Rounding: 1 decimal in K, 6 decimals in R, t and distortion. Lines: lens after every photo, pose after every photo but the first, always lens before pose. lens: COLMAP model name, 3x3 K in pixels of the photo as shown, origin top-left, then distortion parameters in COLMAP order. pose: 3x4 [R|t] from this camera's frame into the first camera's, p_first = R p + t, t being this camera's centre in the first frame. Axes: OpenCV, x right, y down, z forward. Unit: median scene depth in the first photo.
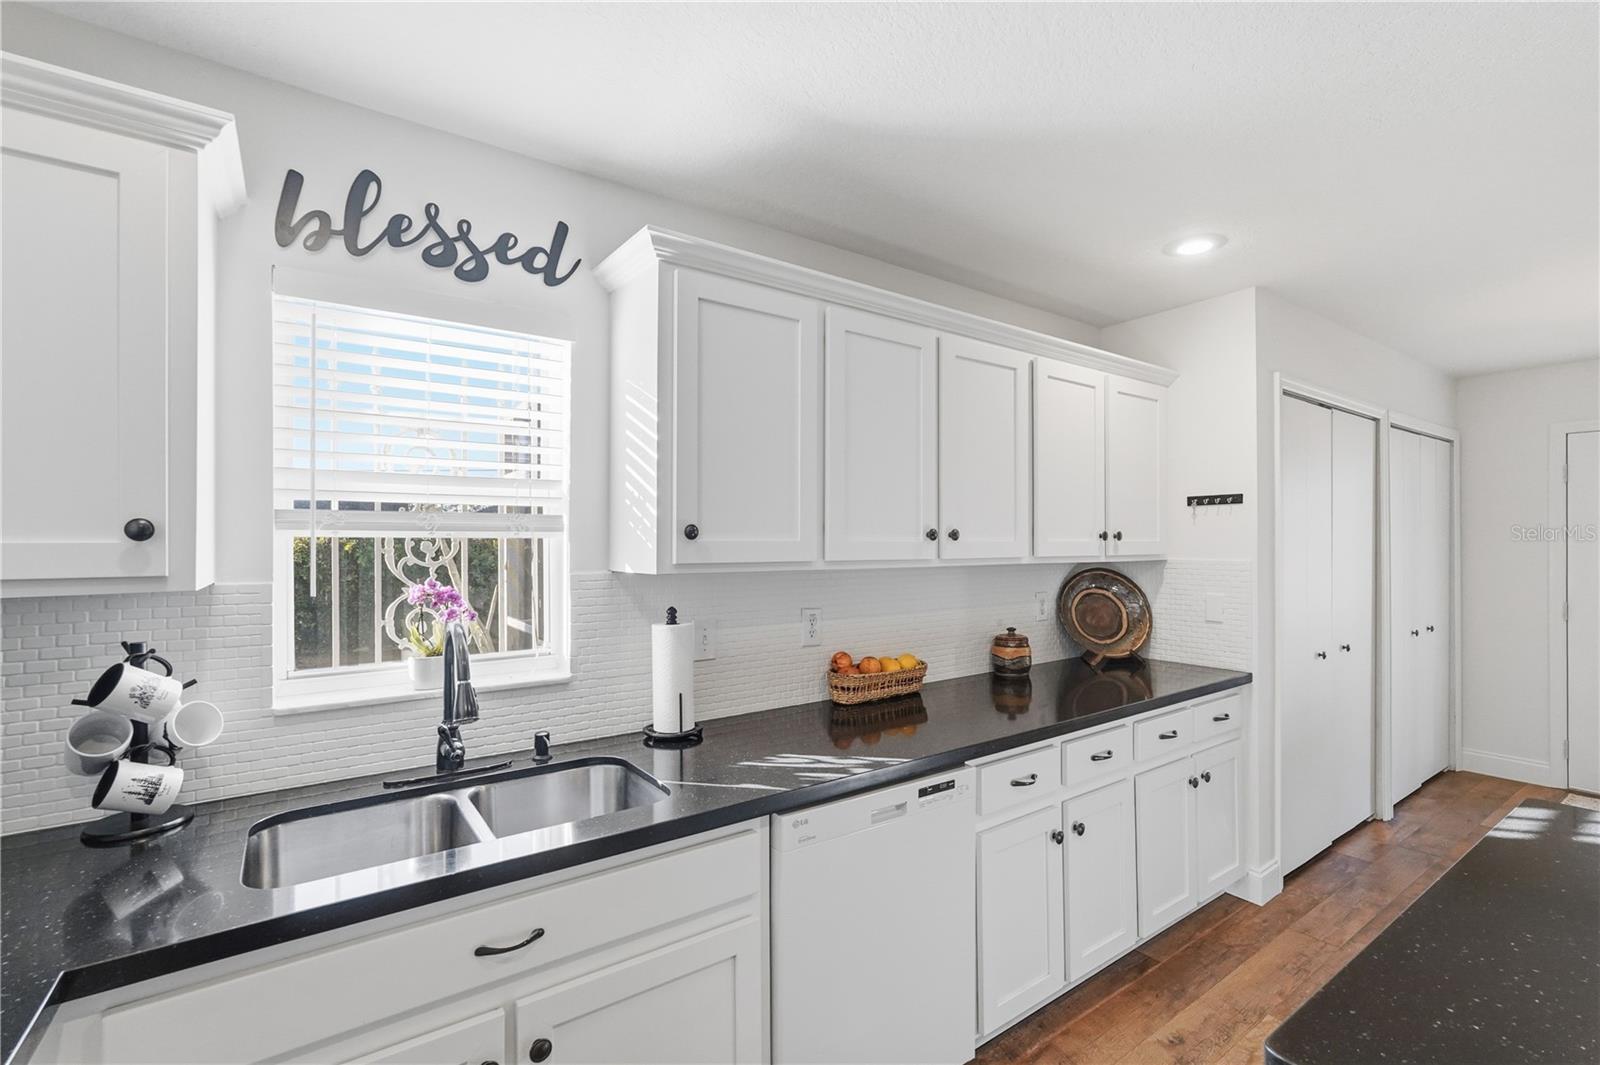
lens RADIAL K [[712.2, 0, 794.9], [0, 712.2, 536.8], [0, 0, 1]] dist [-0.020955, 0.008815]
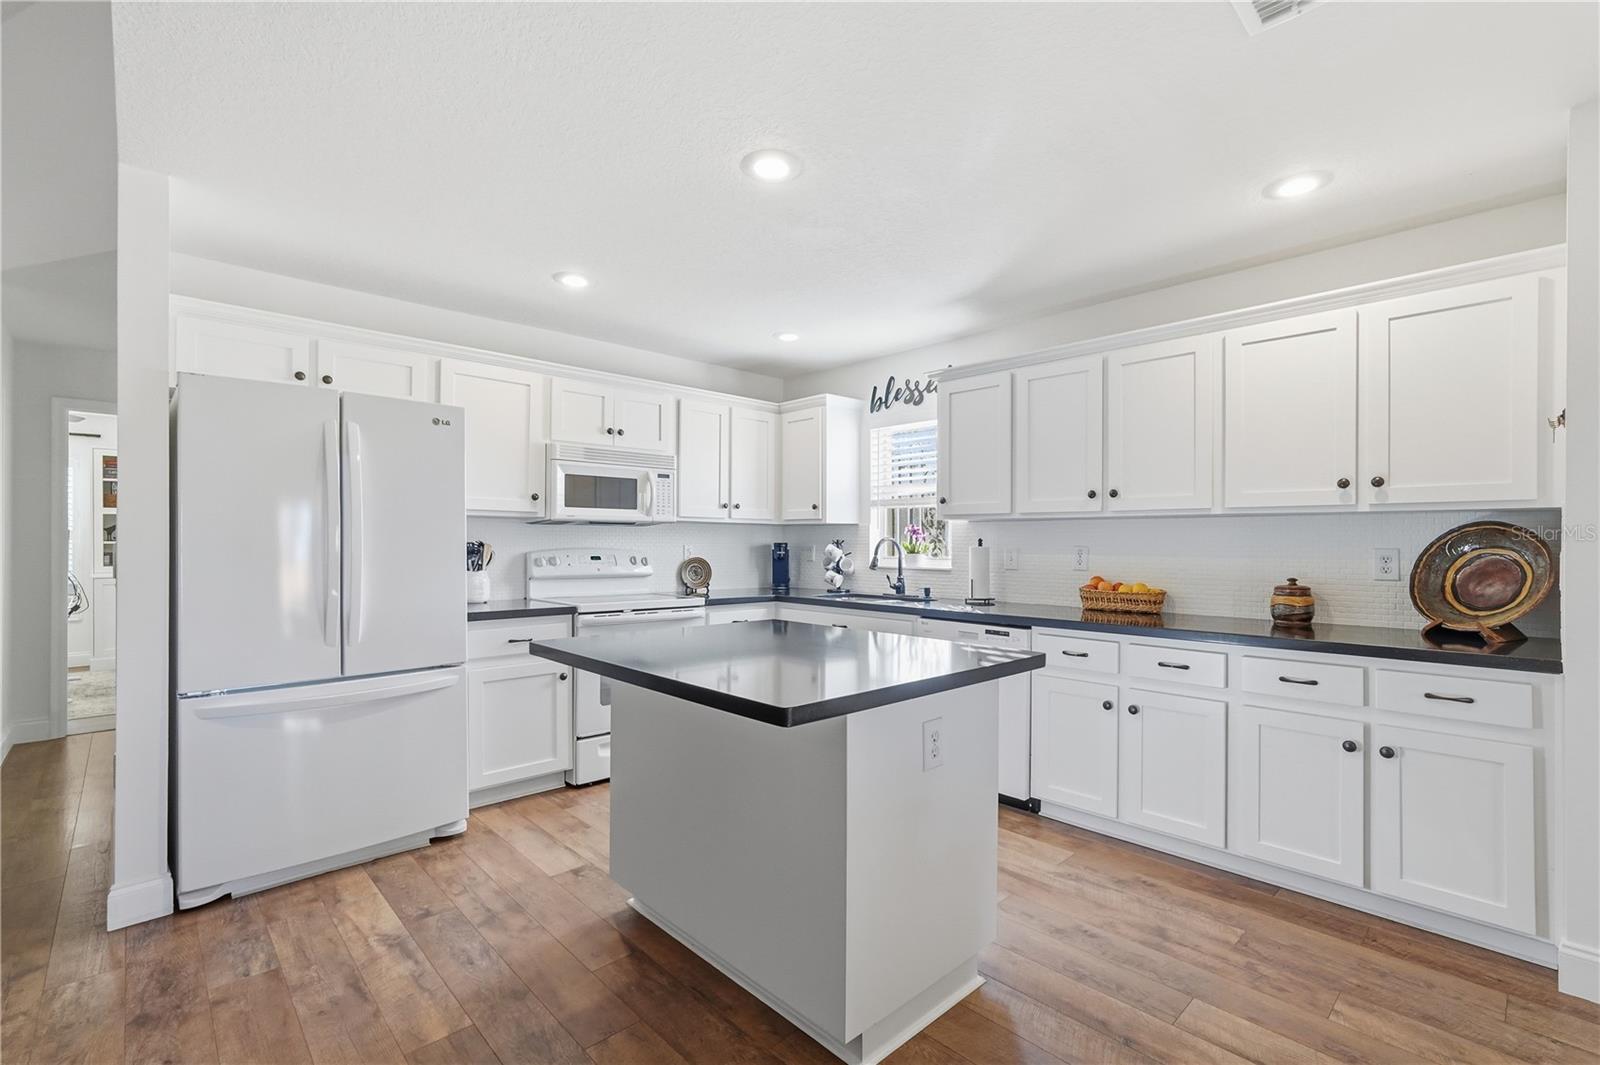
lens RADIAL K [[712.2, 0, 794.9], [0, 712.2, 536.8], [0, 0, 1]] dist [-0.020955, 0.008815]
pose [[0.131933, -0.003140, -0.991254, 1.829863], [0.002574, 0.999993, -0.002826, 0.101978], [0.991255, -0.002178, 0.131940, 0.221037]]
